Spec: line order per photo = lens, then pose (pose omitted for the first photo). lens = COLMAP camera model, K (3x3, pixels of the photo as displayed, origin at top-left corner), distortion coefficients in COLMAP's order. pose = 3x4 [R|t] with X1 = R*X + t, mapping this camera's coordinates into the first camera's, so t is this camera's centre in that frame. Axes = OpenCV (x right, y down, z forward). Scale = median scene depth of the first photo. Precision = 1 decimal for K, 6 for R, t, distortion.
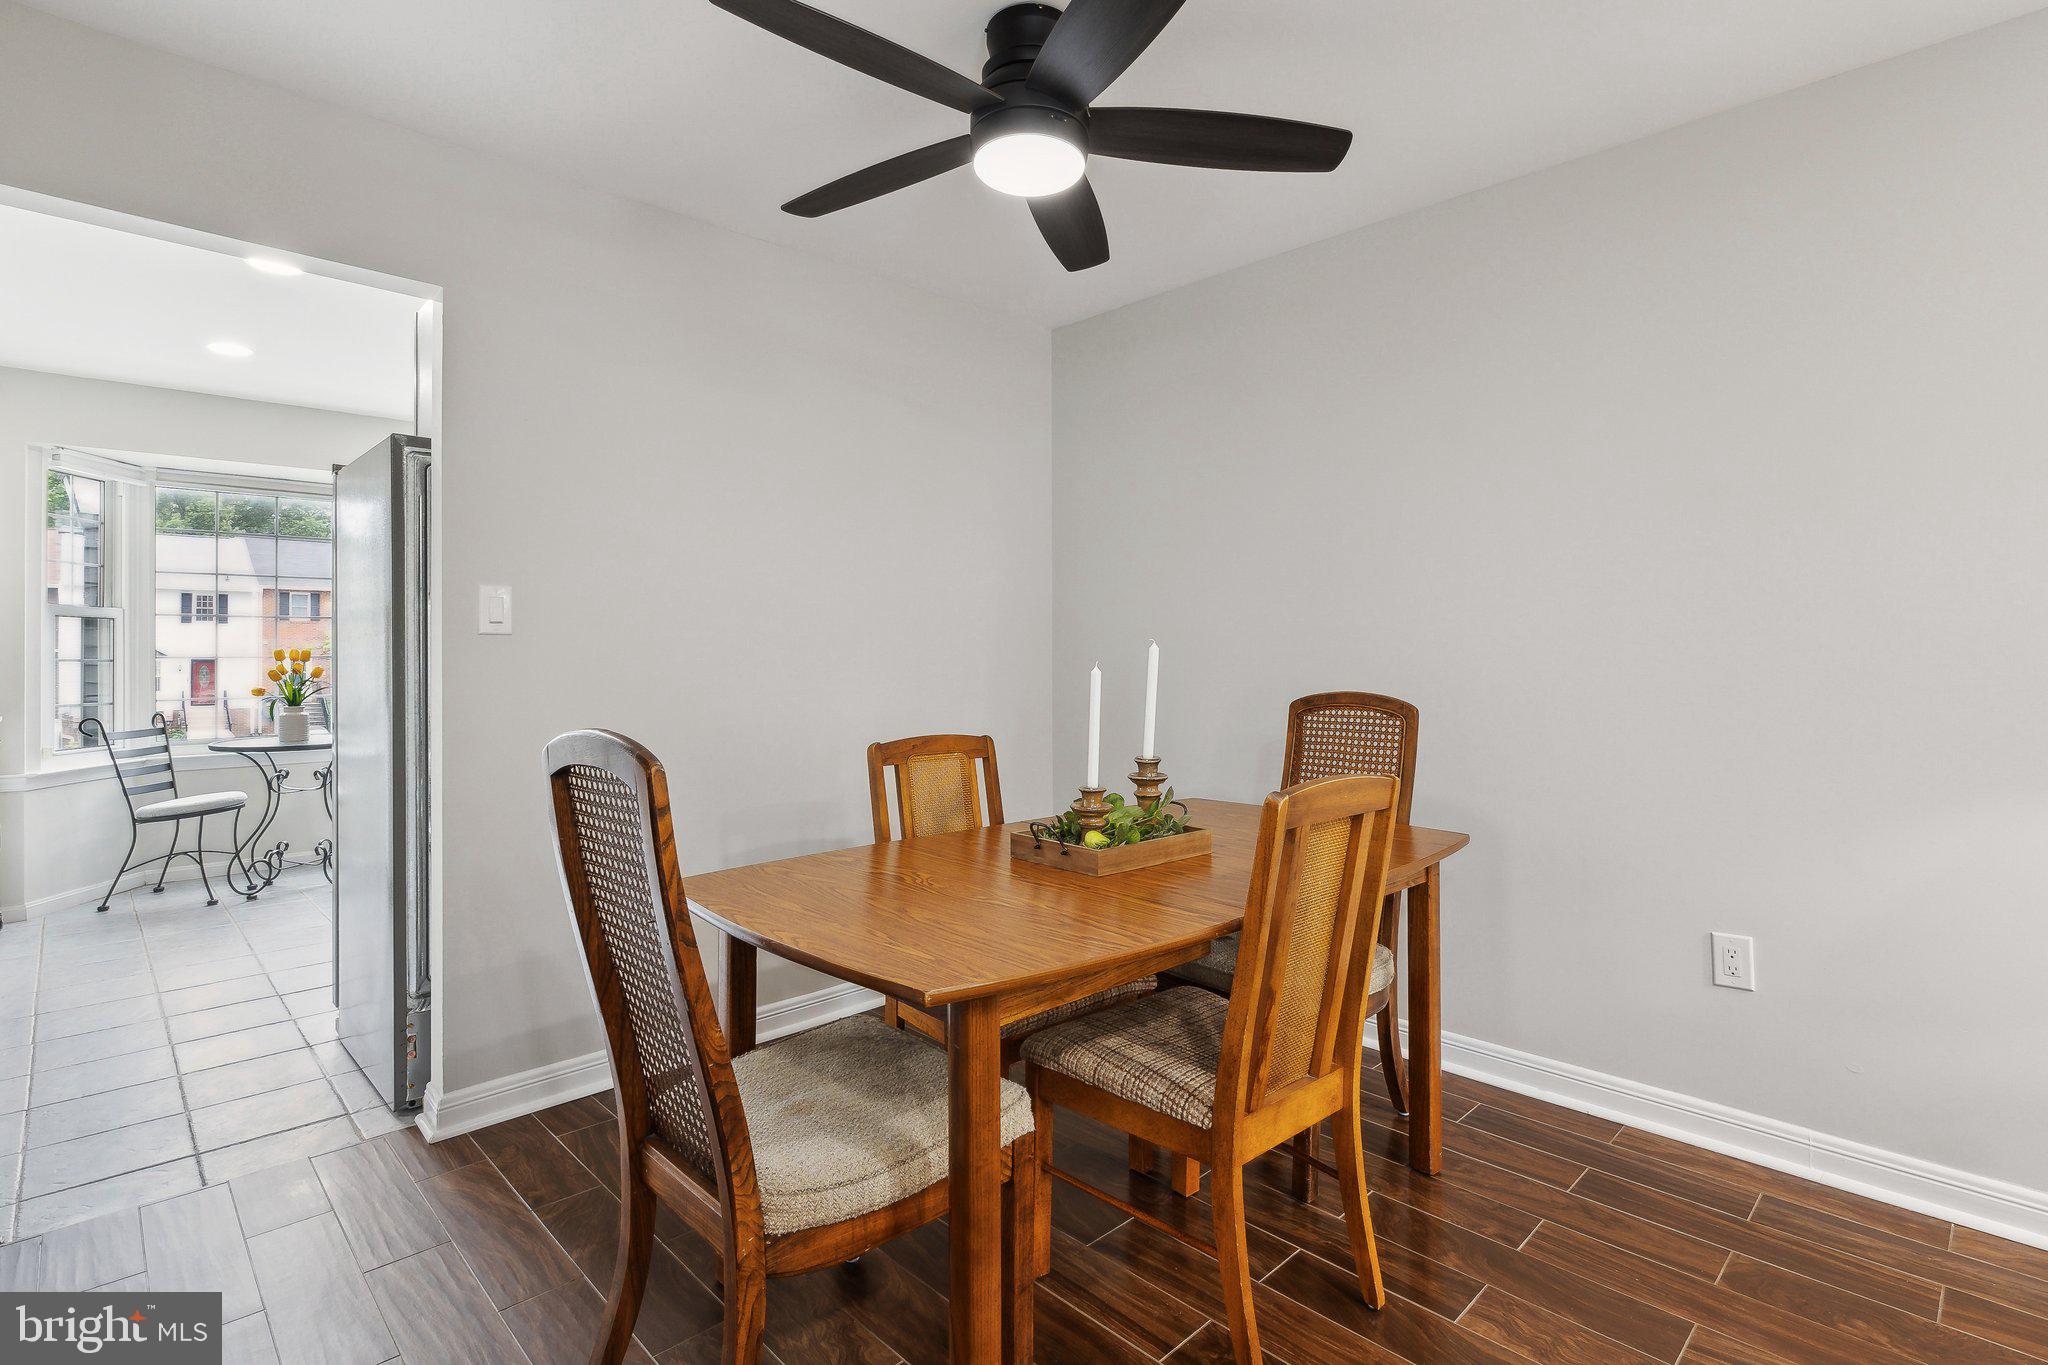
lens RADIAL K [[998.0, 0, 1018.4], [0, 998.0, 653.5], [0, 0, 1]] dist [-0.000239, -0.000126]
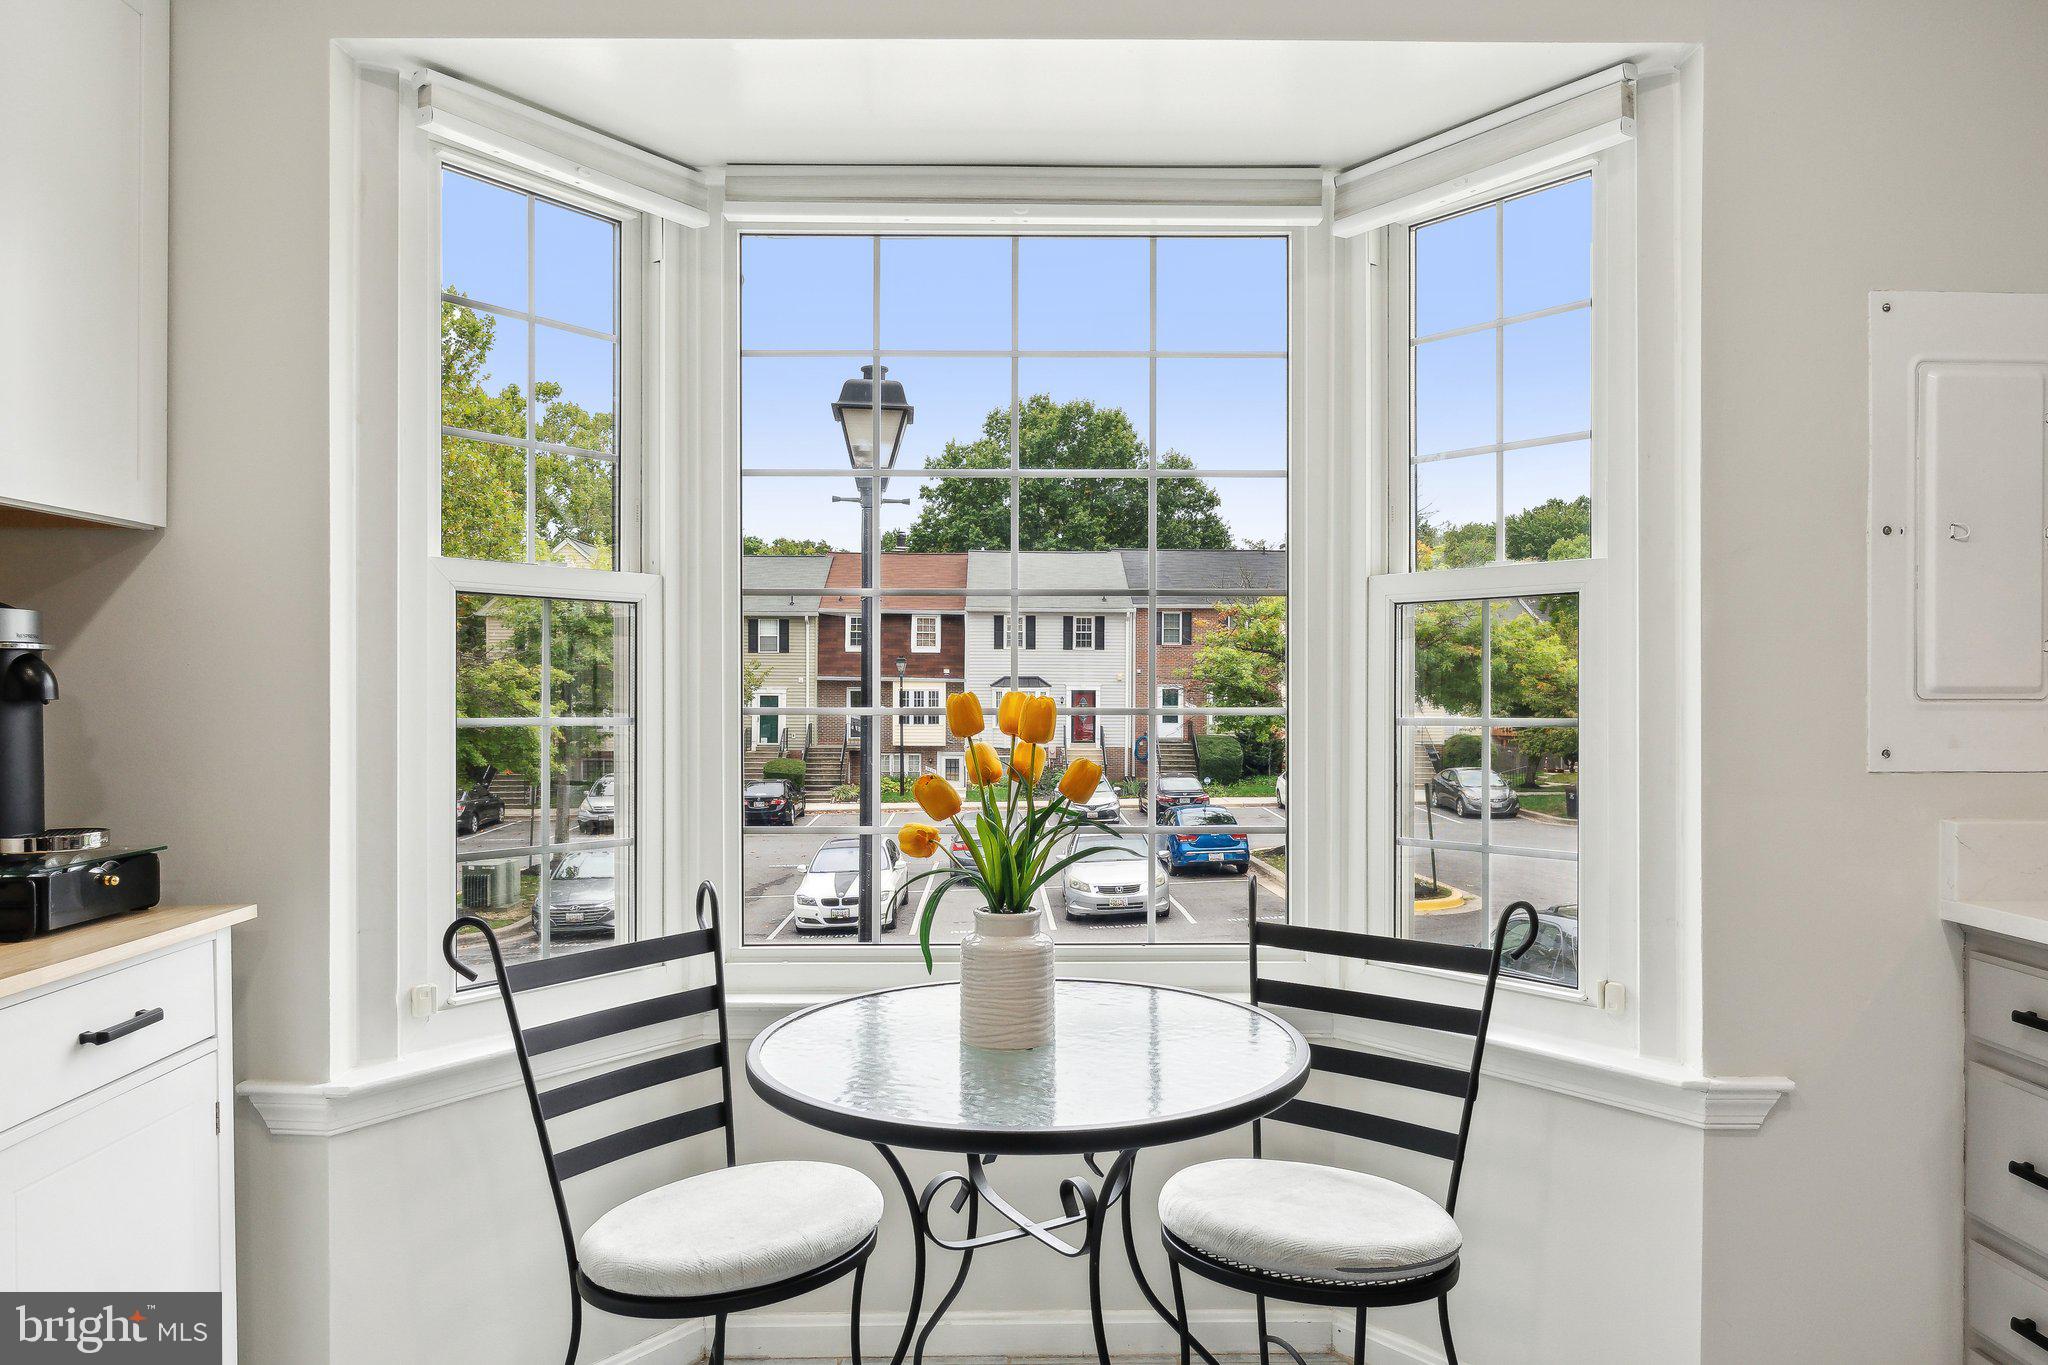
lens RADIAL K [[1338.0, 0, 1024.0], [0, 1338.0, 682.5], [0, 0, 1]] dist [-0.004237, 0.000884]
pose [[0.739876, 0.001580, -0.672742, -0.341090], [-0.002024, 0.999998, 0.000123, -0.004564], [0.672740, 0.001271, 0.739878, 0.521403]]
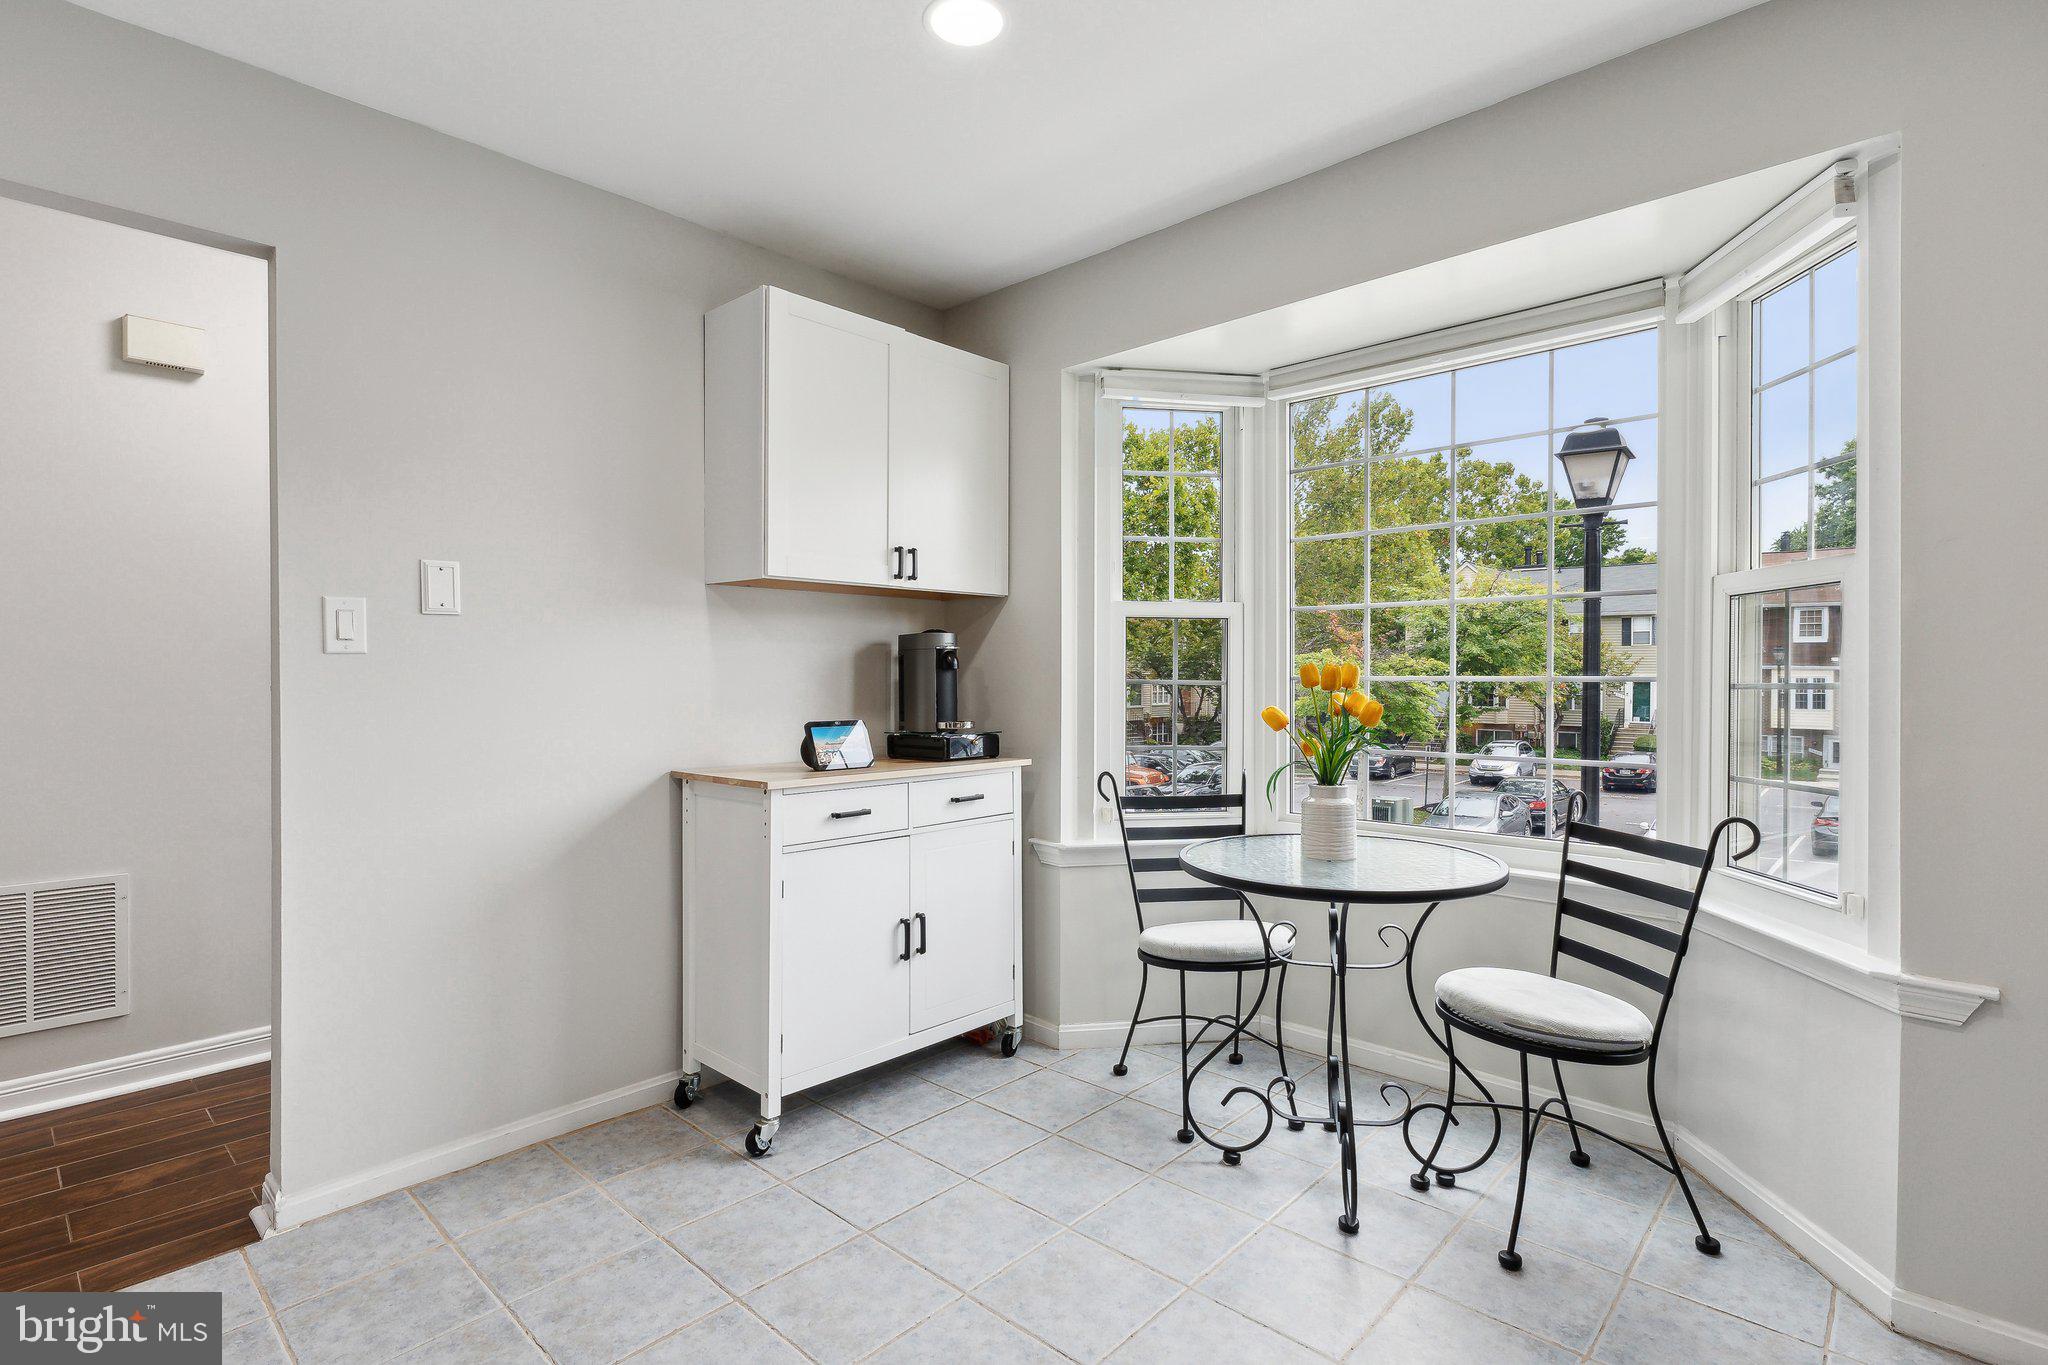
lens RADIAL K [[987.3, 0, 1027.0], [0, 987.3, 675.4], [0, 0, 1]] dist [-0.003581, -0.000686]
pose [[0.067572, 0.003977, -0.997706, -0.189456], [0.000728, 0.999992, 0.004035, 0.000057], [0.997714, -0.000999, 0.067568, 0.581766]]
